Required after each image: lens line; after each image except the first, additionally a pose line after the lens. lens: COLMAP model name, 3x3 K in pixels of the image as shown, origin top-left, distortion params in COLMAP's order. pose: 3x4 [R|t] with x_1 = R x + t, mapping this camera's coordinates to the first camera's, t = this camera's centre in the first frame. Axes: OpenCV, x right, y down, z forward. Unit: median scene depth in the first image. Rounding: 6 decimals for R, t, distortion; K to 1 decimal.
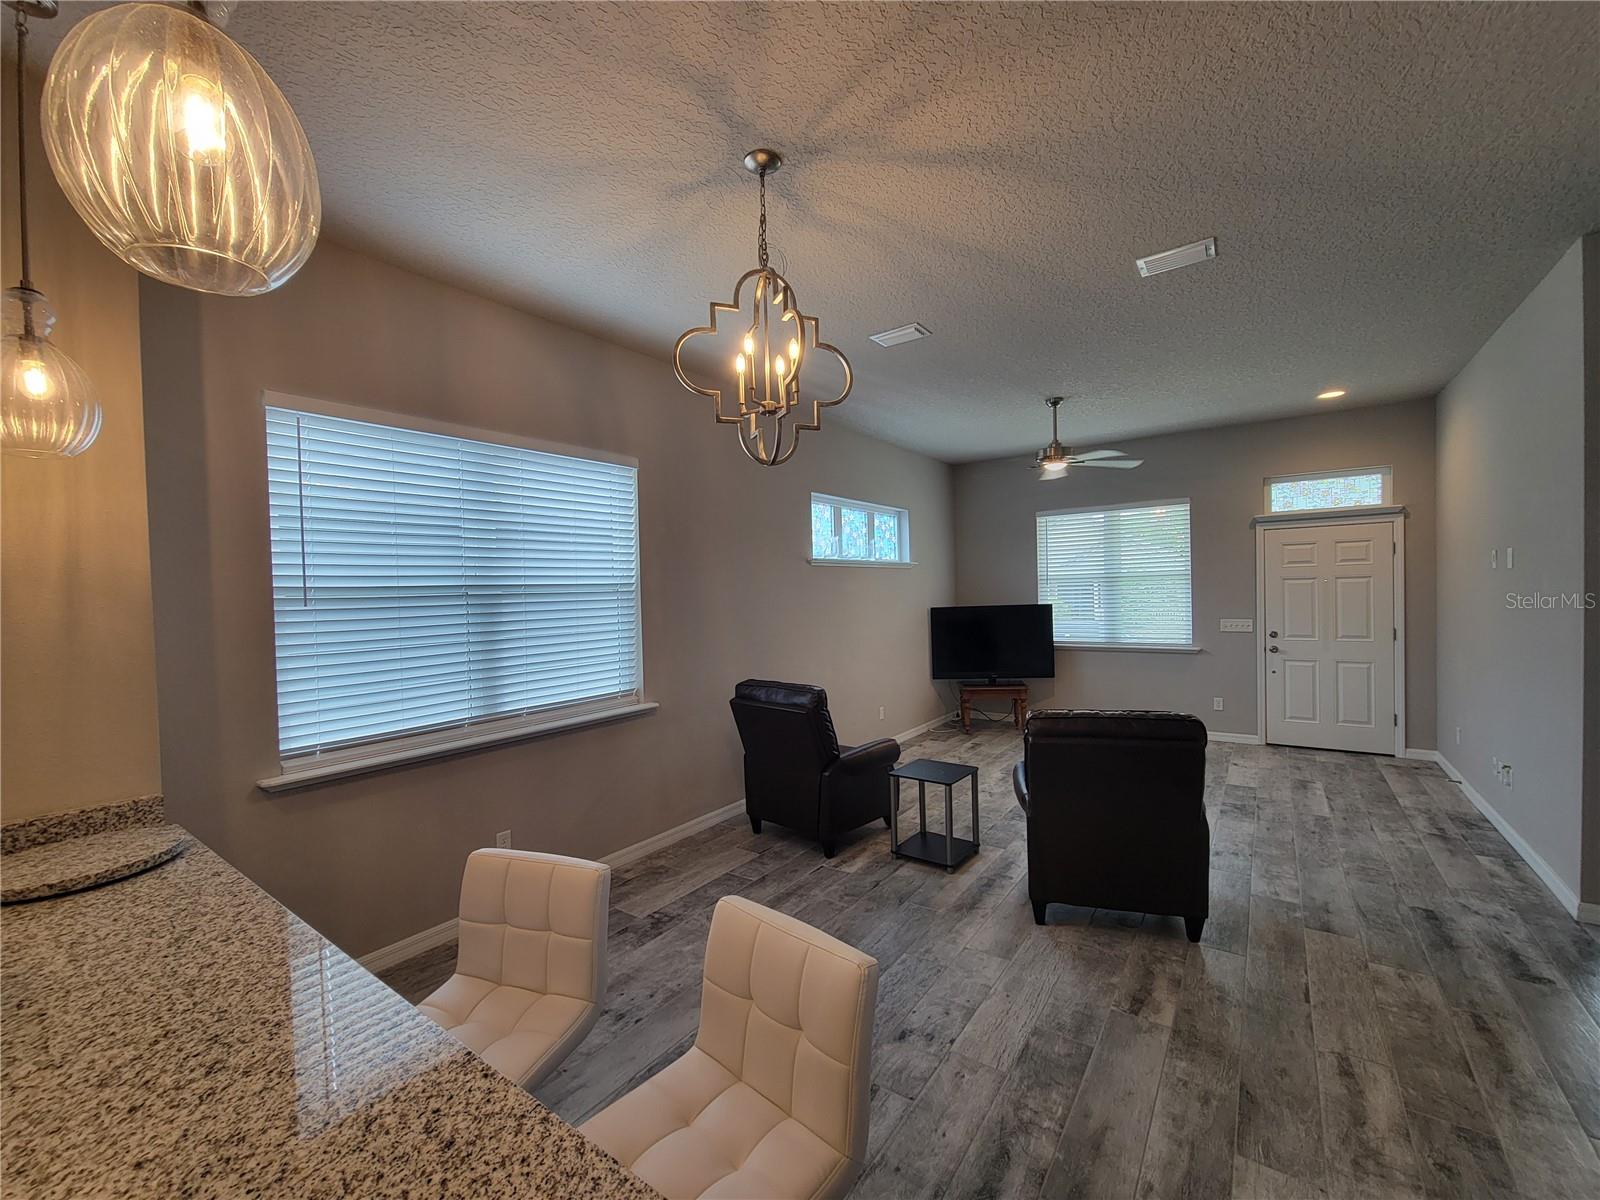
lens RADIAL K [[656.5, 0, 803.8], [0, 656.5, 602.9], [0, 0, 1]] dist [-0.002170, -0.000939]
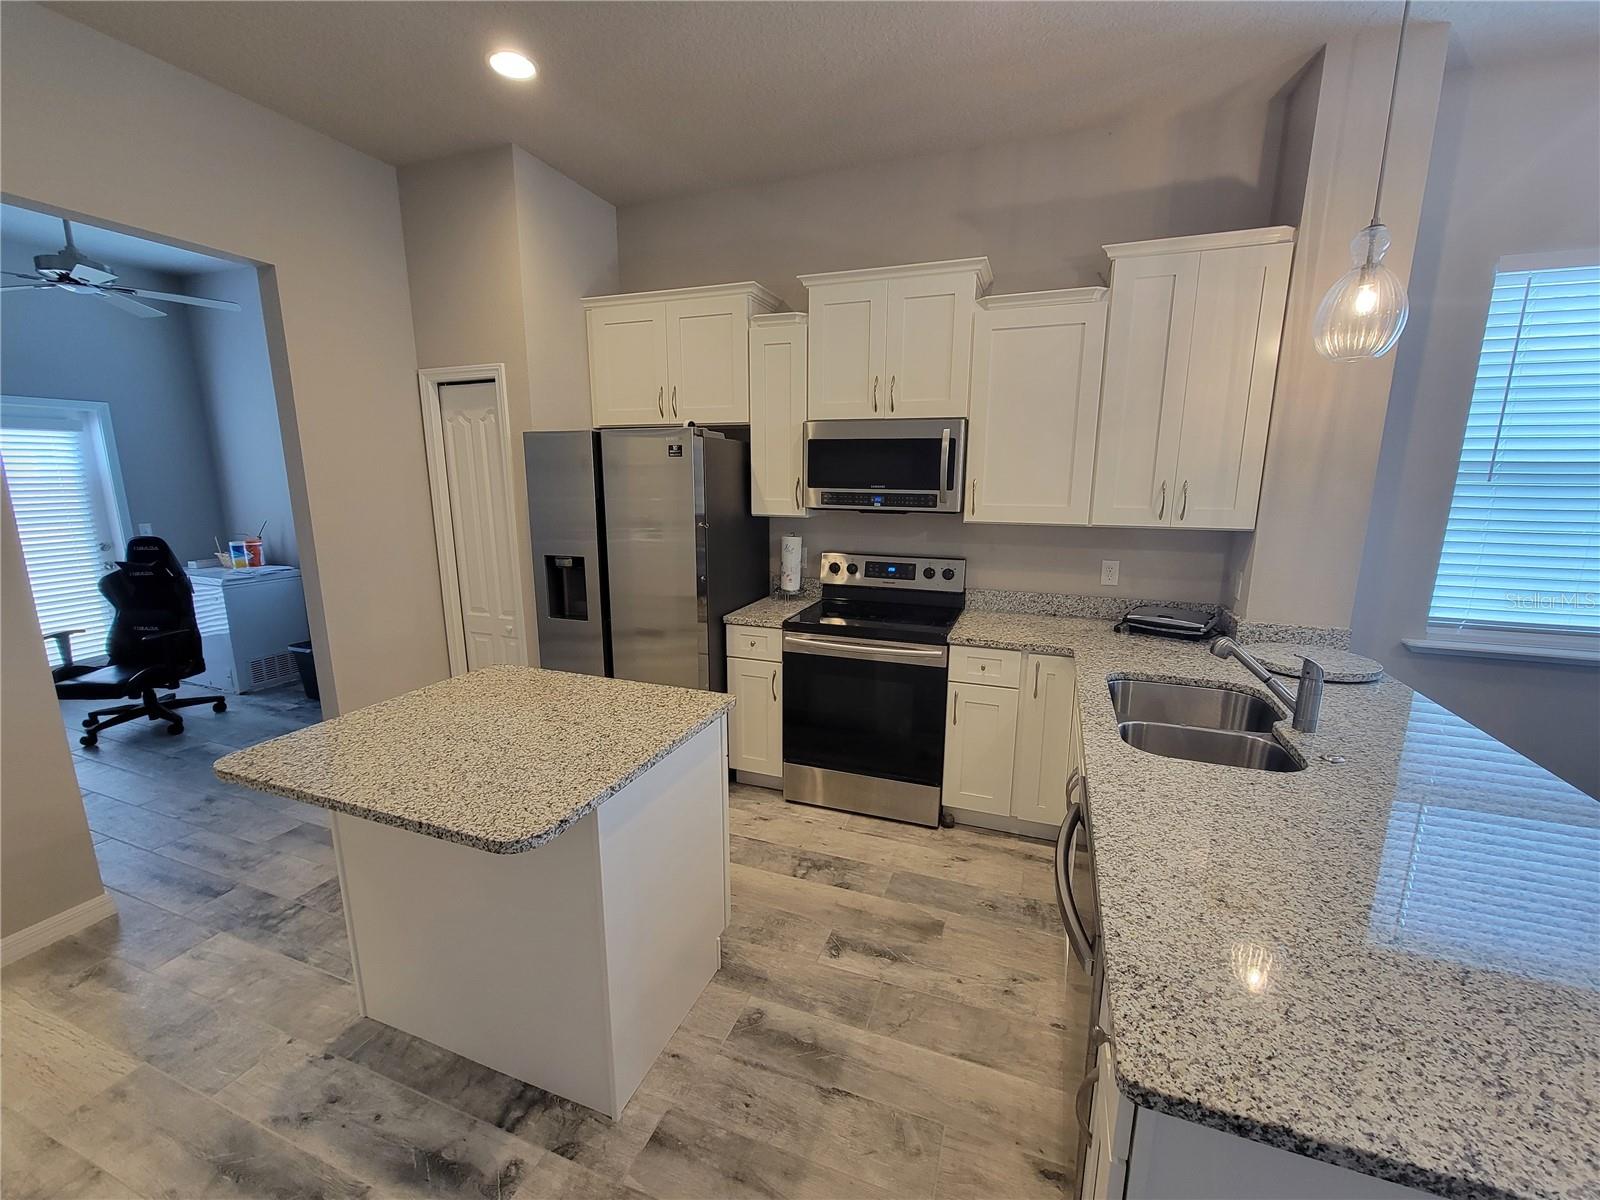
lens RADIAL K [[647.1, 0, 795.1], [0, 647.1, 602.1], [0, 0, 1]] dist [-0.002613, -0.000780]
pose [[0.258385, 0.215829, -0.941623, -0.065758], [-0.027042, 0.975957, 0.216279, 0.000957], [0.965663, -0.030420, 0.258010, -0.242180]]
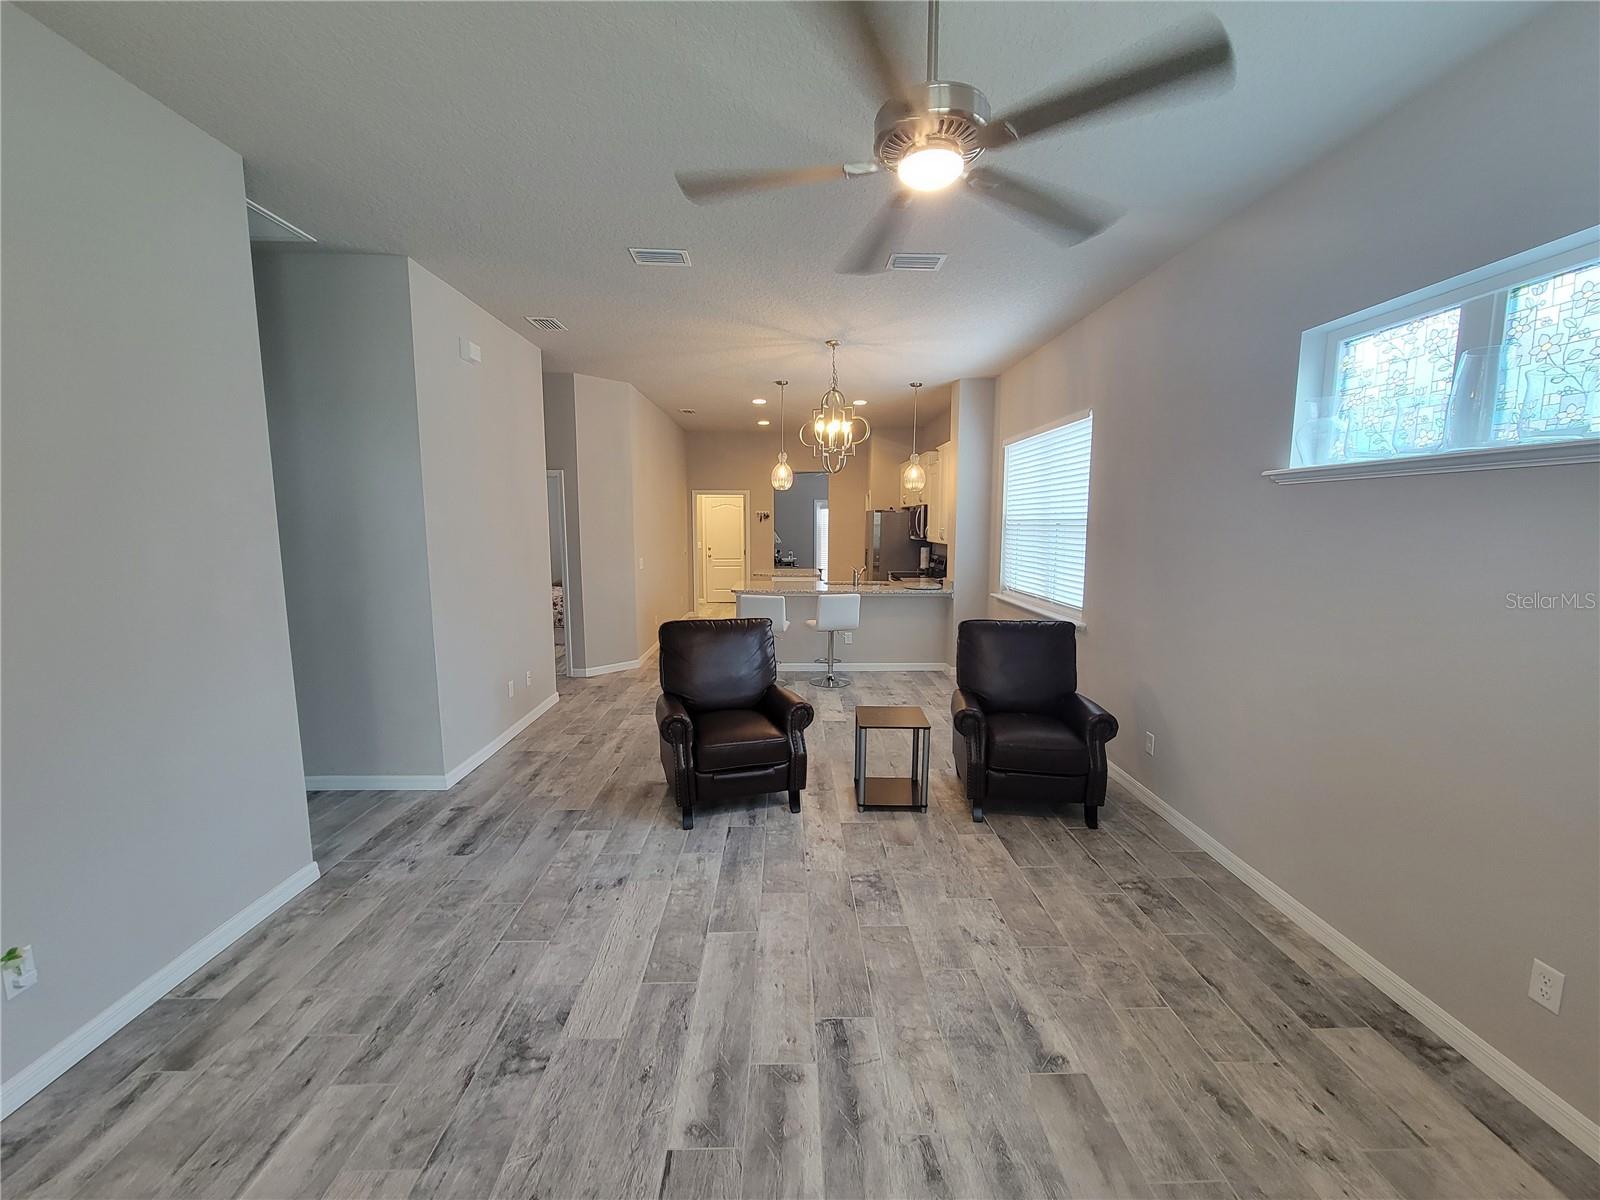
lens RADIAL K [[642.0, 0, 795.2], [0, 642.0, 601.4], [0, 0, 1]] dist [-0.001683, -0.000174]
pose [[-0.804099, 0.097528, -0.586441, 1.136947], [0.006138, 0.987761, 0.155852, -0.089597], [0.594464, 0.121721, -0.794857, 2.190275]]
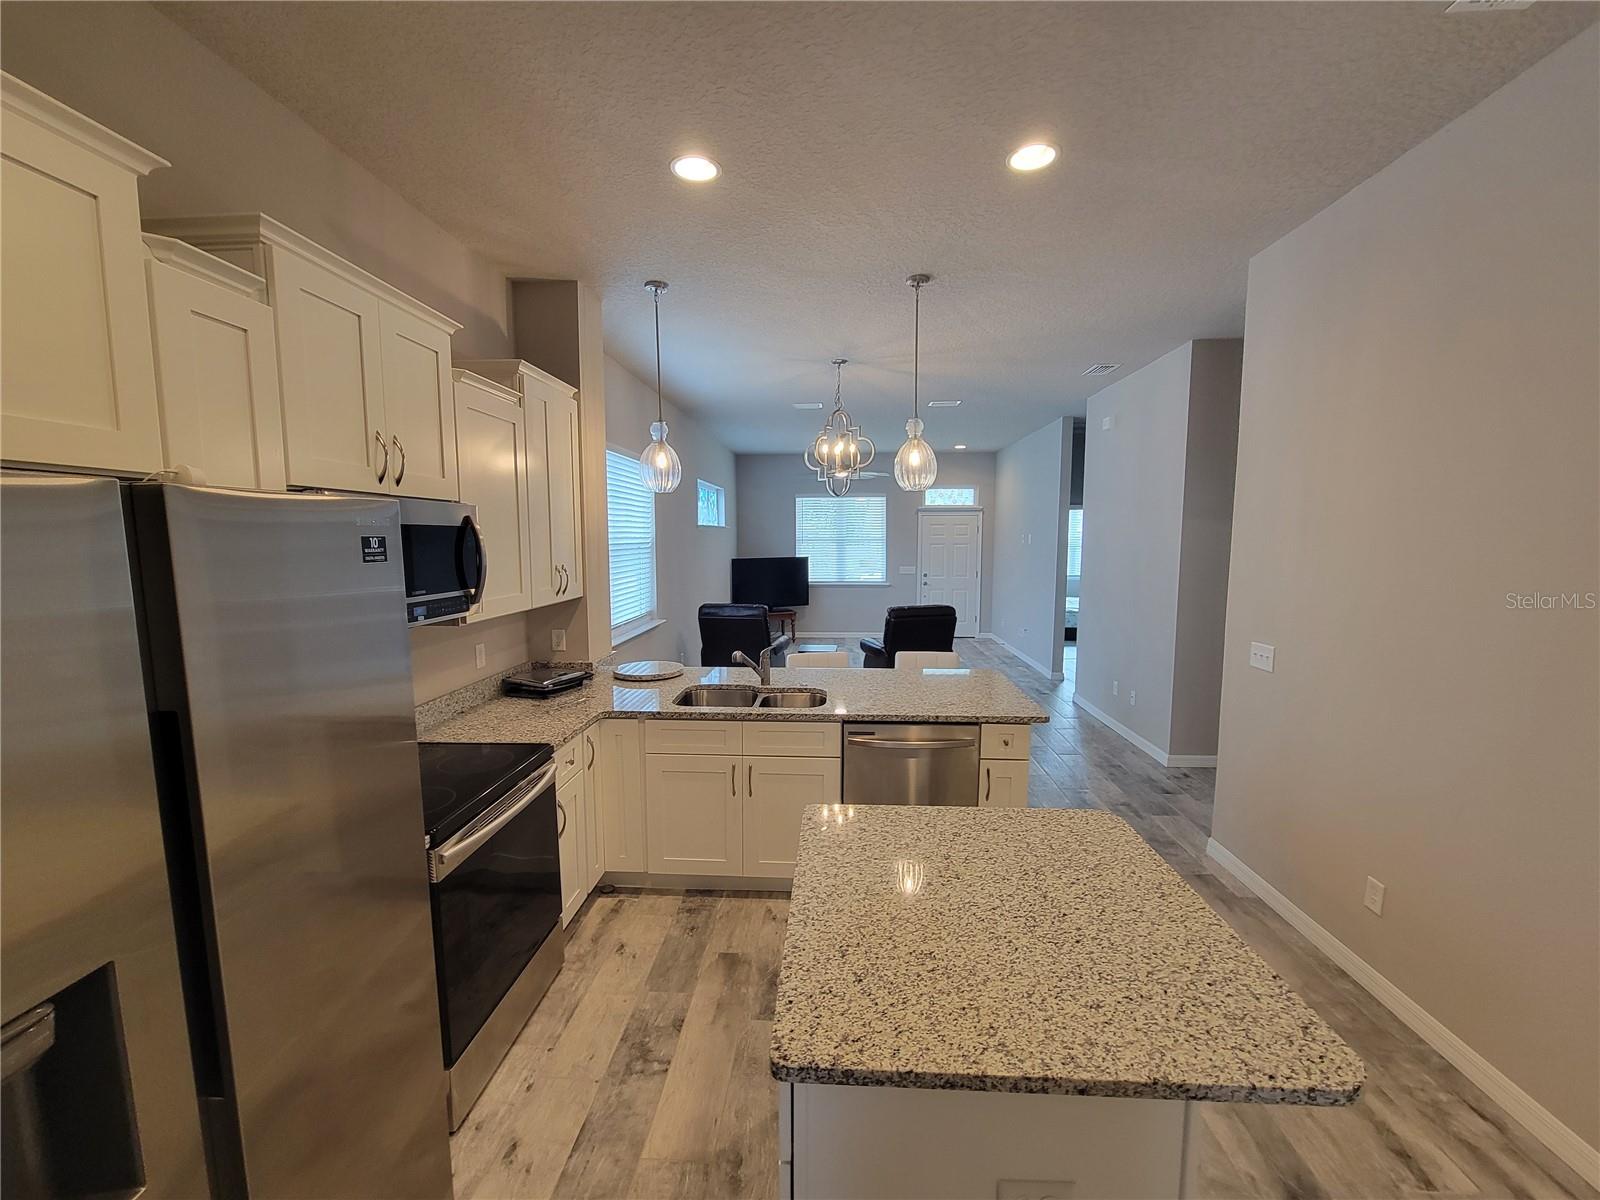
lens RADIAL K [[656.5, 0, 803.8], [0, 656.5, 602.9], [0, 0, 1]] dist [-0.002170, -0.000939]
pose [[0.844252, -0.030431, 0.535082, -1.073311], [-0.009767, 0.997347, 0.072132, -0.004232], [-0.535857, -0.066124, 0.841715, -0.681402]]
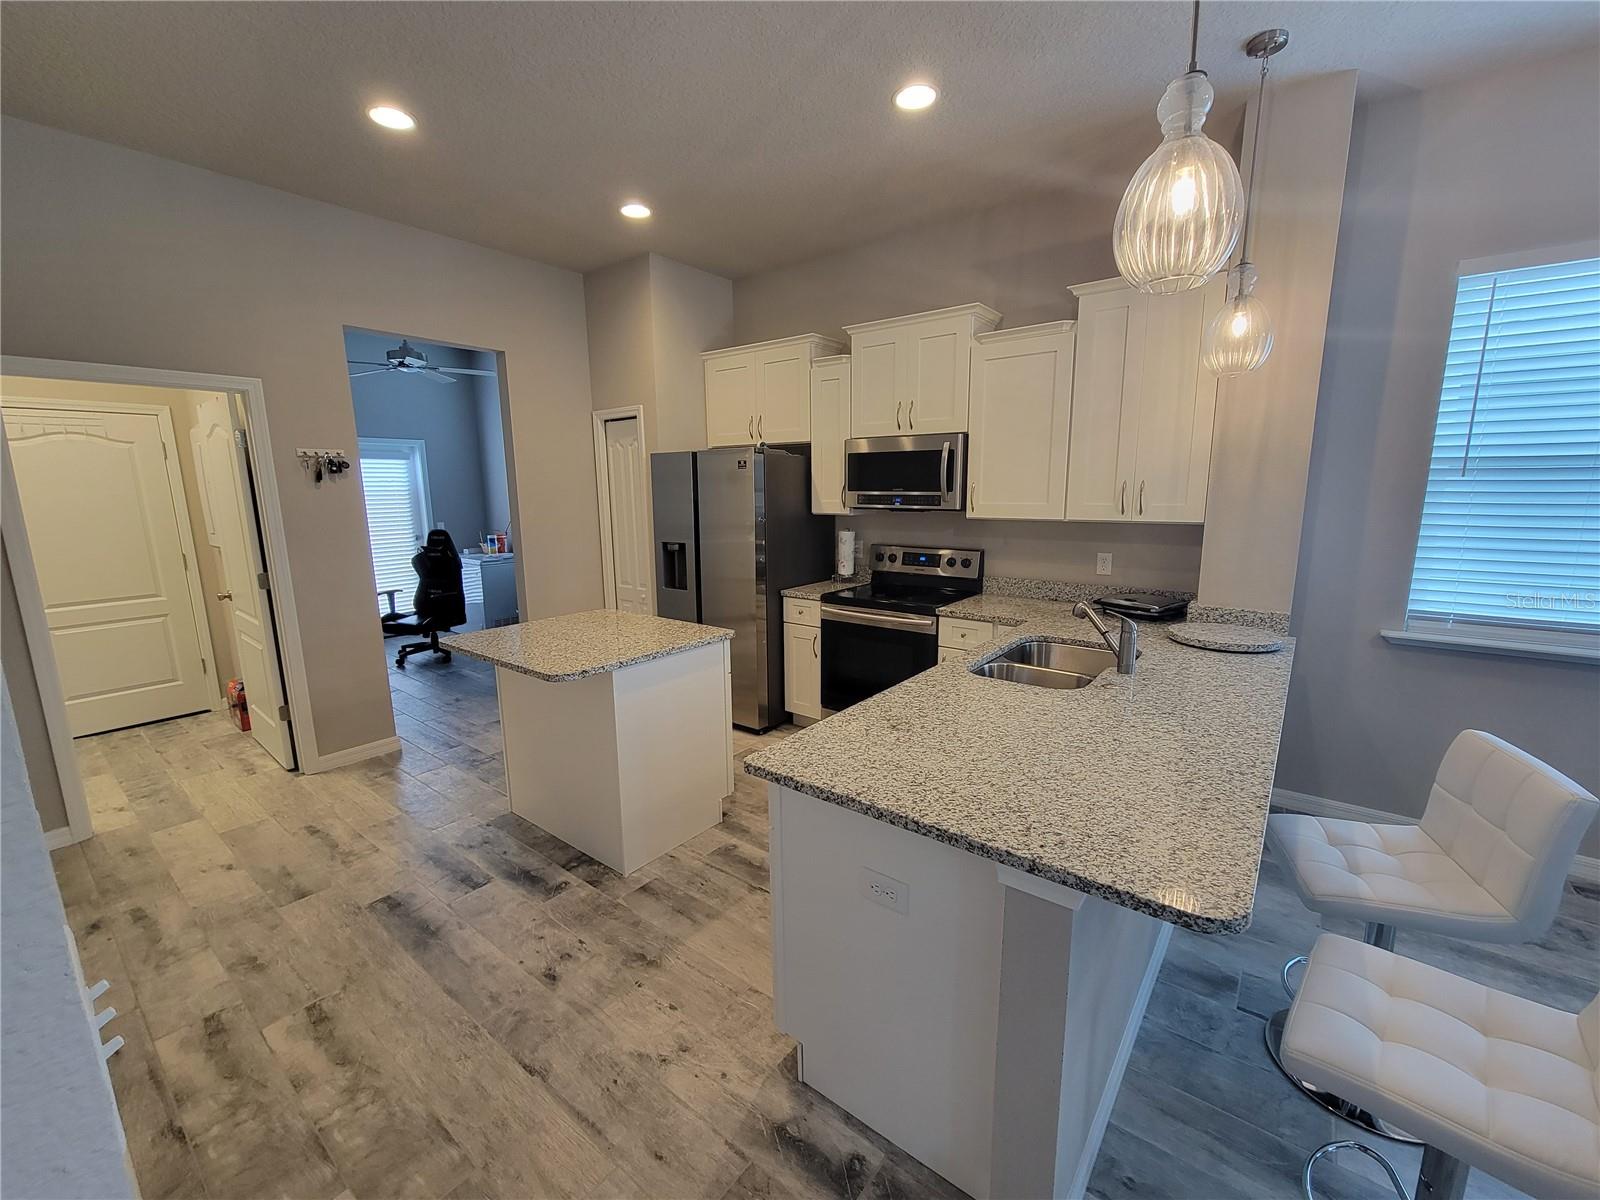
lens RADIAL K [[642.0, 0, 795.2], [0, 642.0, 601.4], [0, 0, 1]] dist [-0.001683, -0.000174]
pose [[-0.040832, 0.203119, -0.978302, 0.260174], [-0.007449, 0.979030, 0.203581, 0.000131], [0.999138, 0.015600, -0.038463, 0.007309]]
